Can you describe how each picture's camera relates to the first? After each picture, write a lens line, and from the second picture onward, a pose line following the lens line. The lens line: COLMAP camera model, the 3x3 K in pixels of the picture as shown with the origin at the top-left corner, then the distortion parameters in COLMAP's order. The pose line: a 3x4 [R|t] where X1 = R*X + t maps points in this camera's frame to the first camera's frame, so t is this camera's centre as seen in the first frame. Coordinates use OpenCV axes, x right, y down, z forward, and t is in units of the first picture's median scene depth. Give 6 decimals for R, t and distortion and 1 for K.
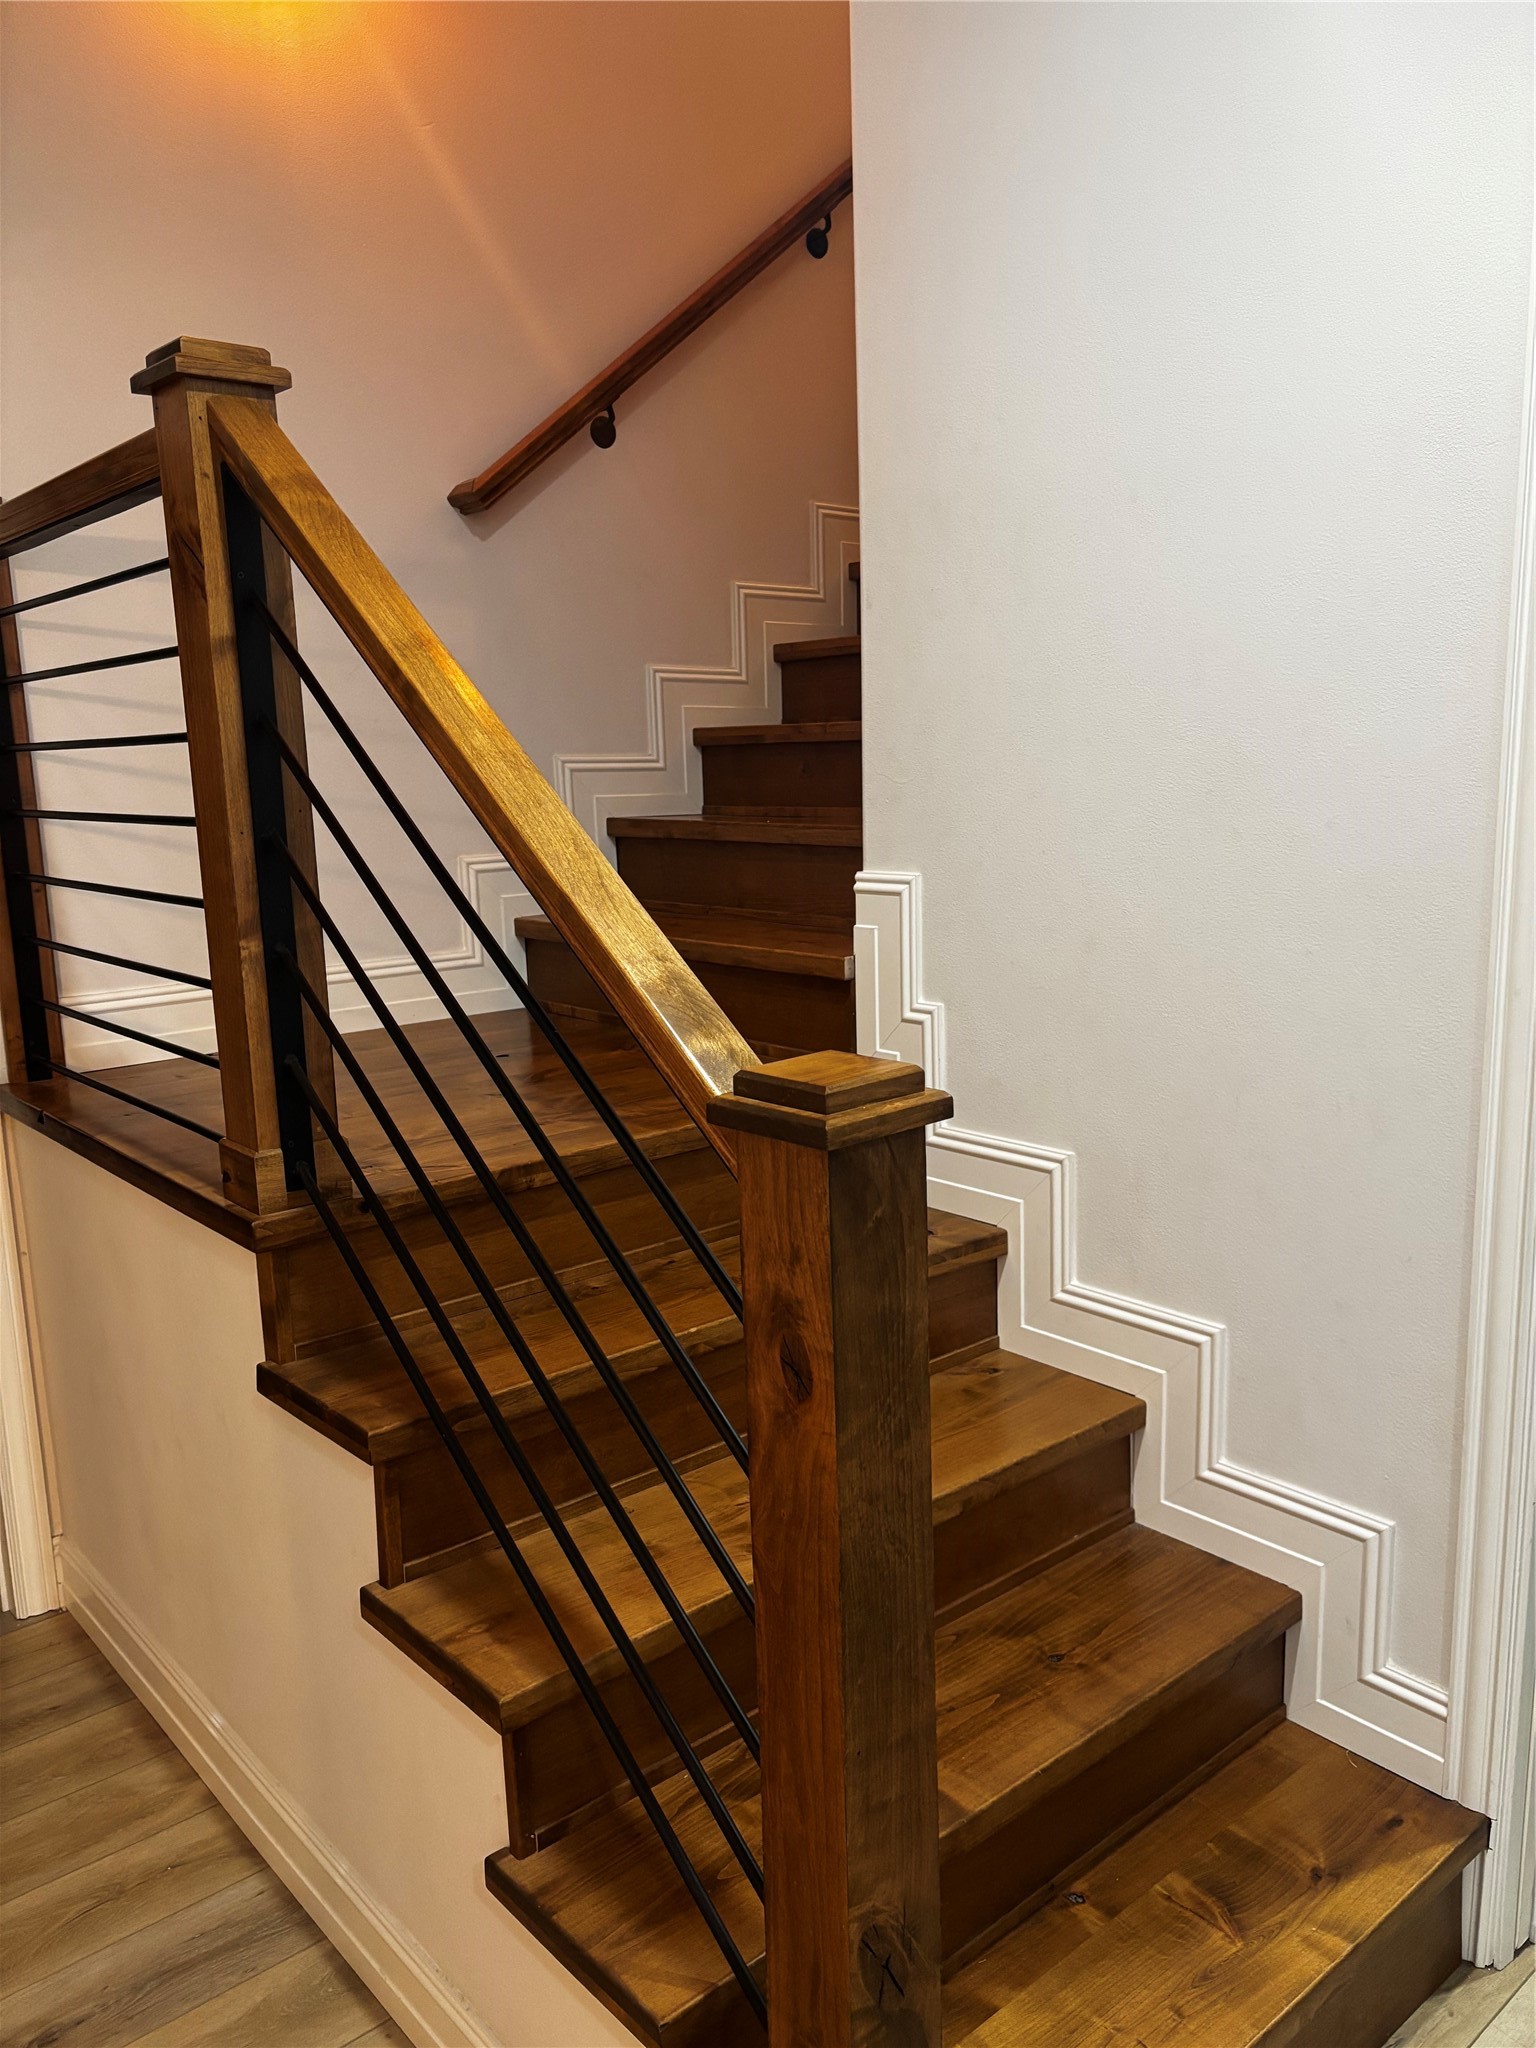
lens RADIAL K [[1550.3, 0, 771.9], [0, 1550.3, 1035.0], [0, 0, 1]] dist [0.032482, -0.035070]
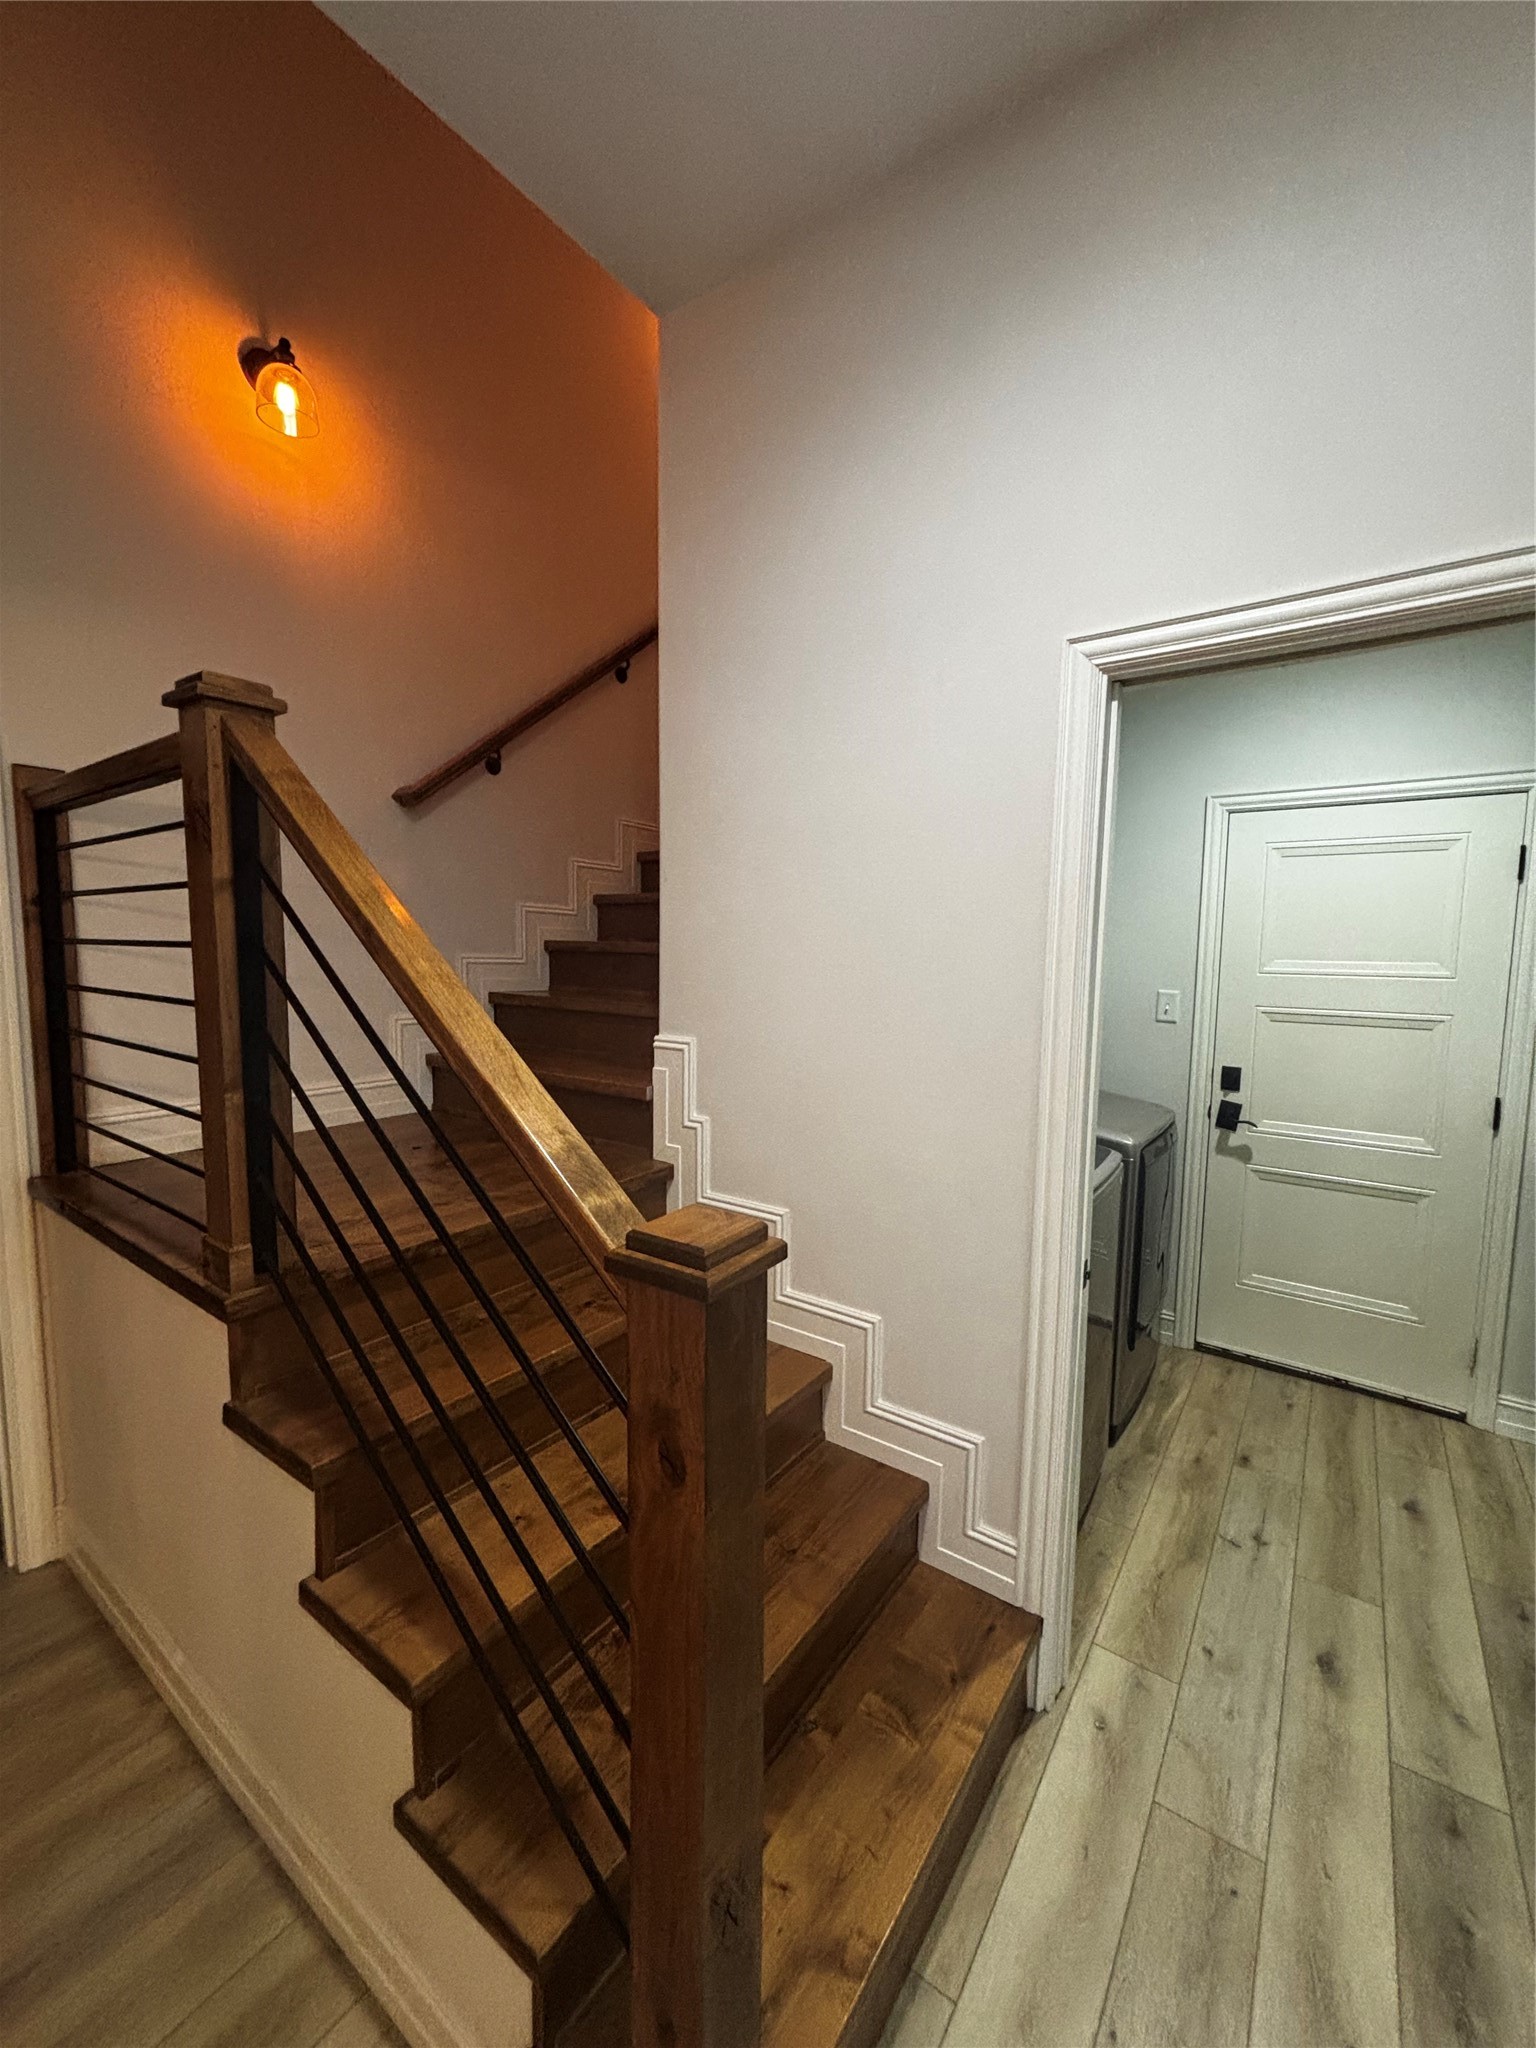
lens RADIAL K [[822.4, 0, 766.8], [0, 822.4, 1019.3], [0, 0, 1]] dist [-0.001208, 0.000550]
pose [[0.971268, 0.018773, 0.237245, -0.047125], [0.003291, 0.995729, -0.092264, -0.054984], [-0.237964, 0.090394, 0.967059, 0.166441]]
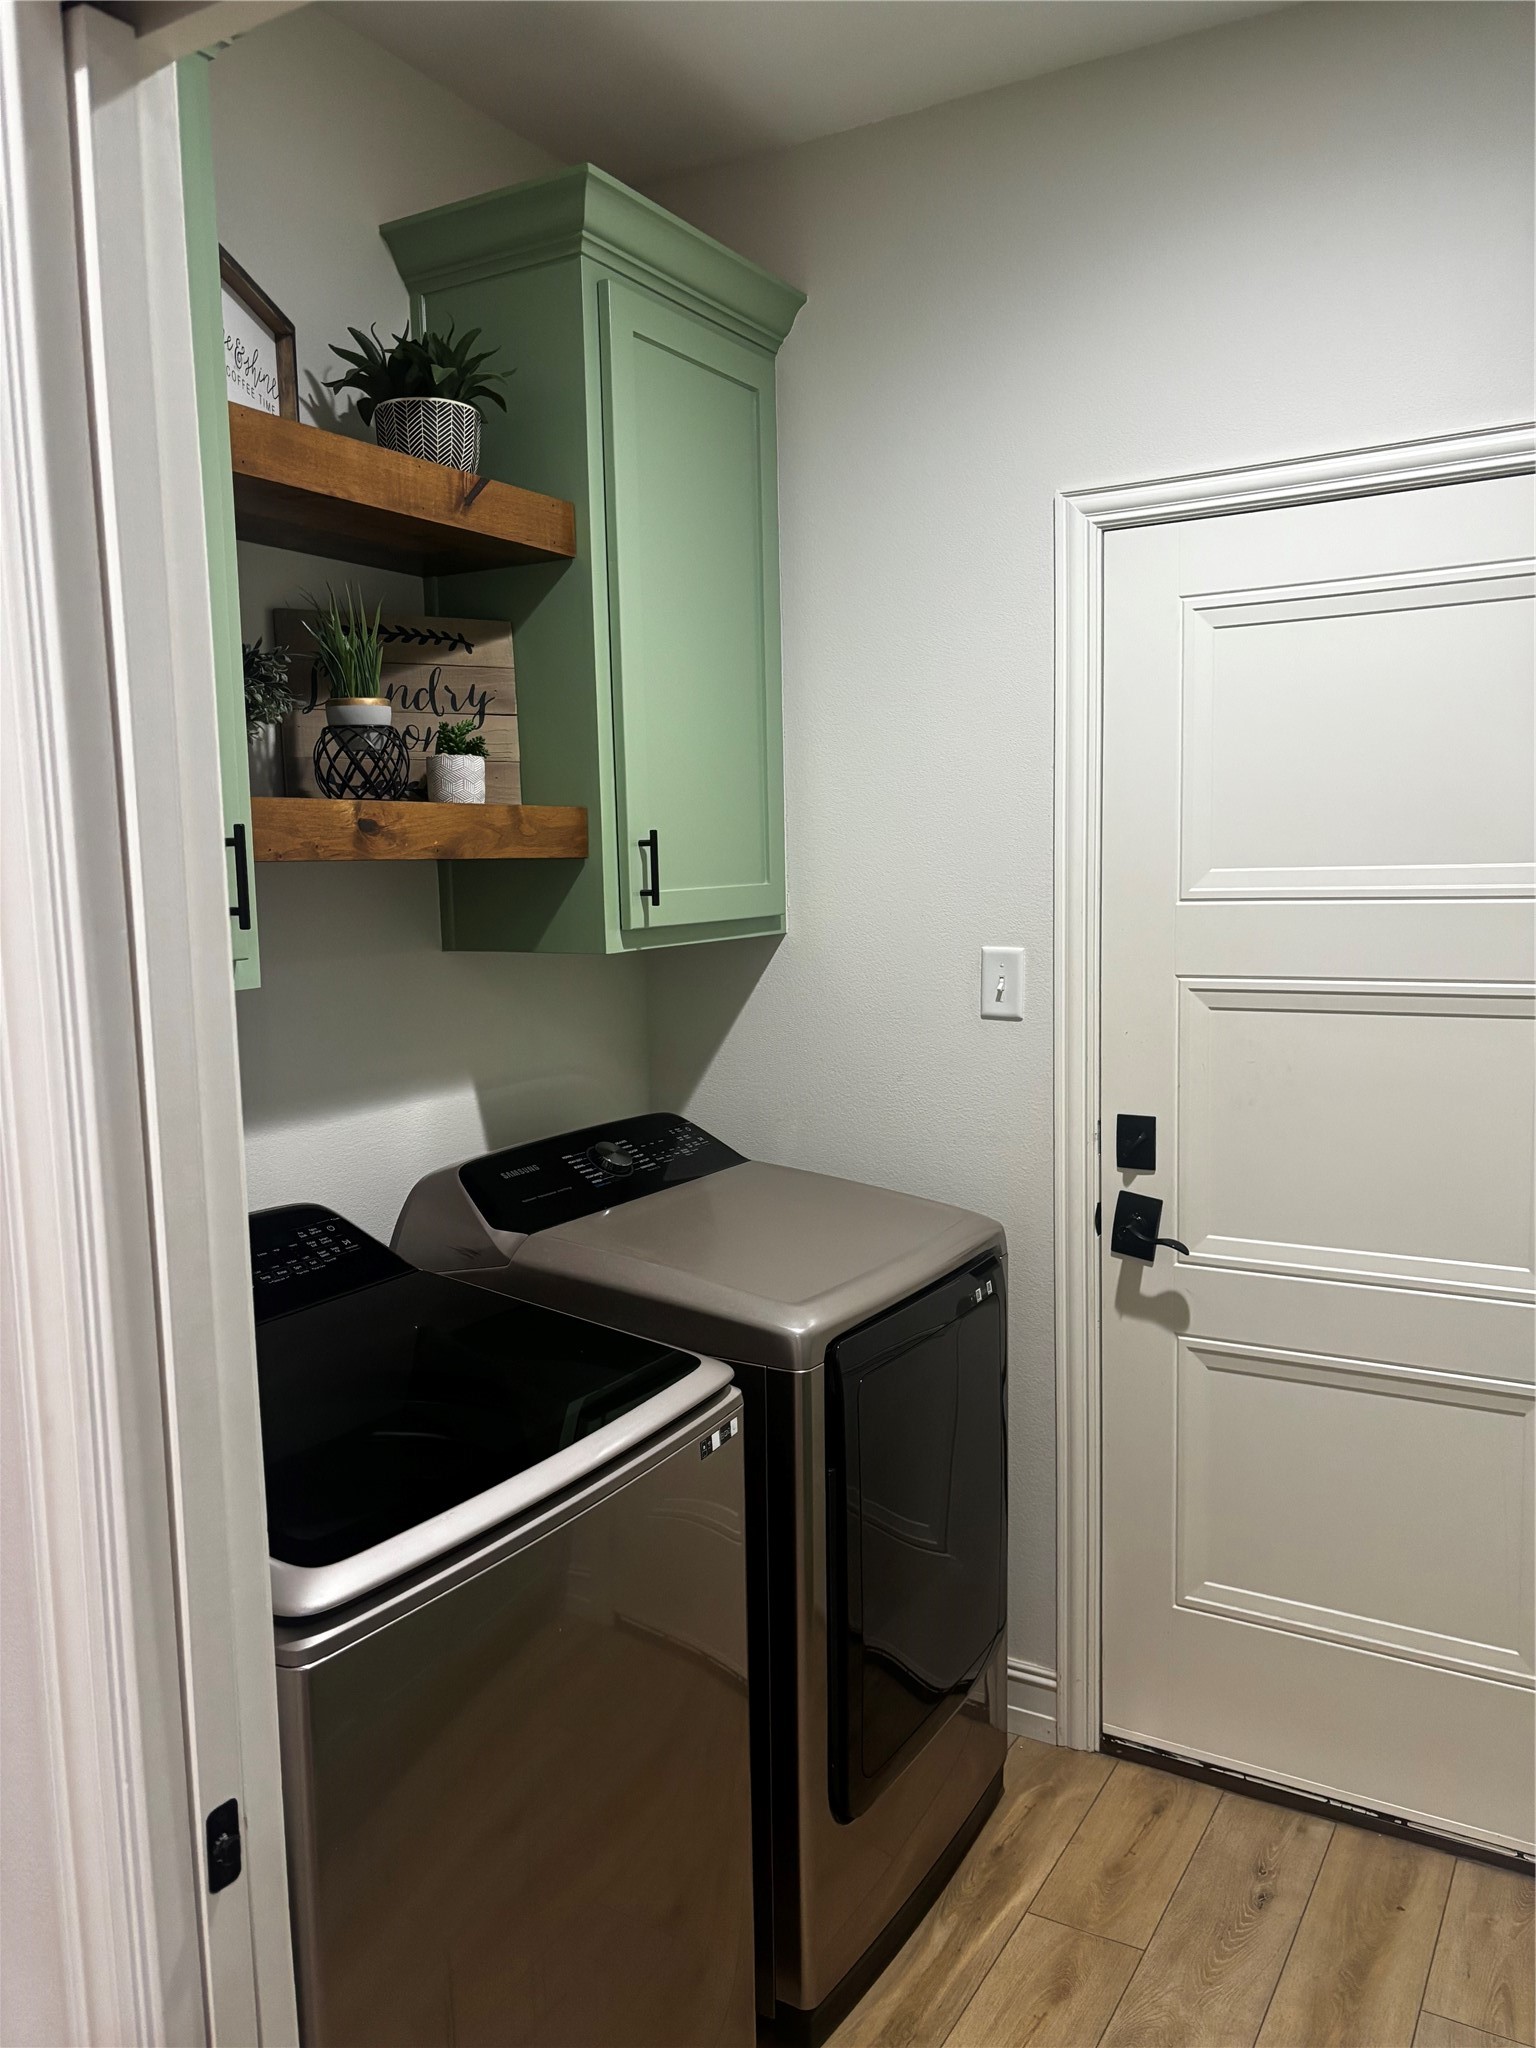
lens RADIAL K [[1550.3, 0, 721.0], [0, 1550.3, 1037.7], [0, 0, 1]] dist [0.032482, -0.035070]
pose [[0.954566, -0.034271, 0.296022, 0.005369], [0.056719, 0.996101, -0.067577, -0.059849], [-0.292552, 0.081296, 0.952788, 0.183951]]
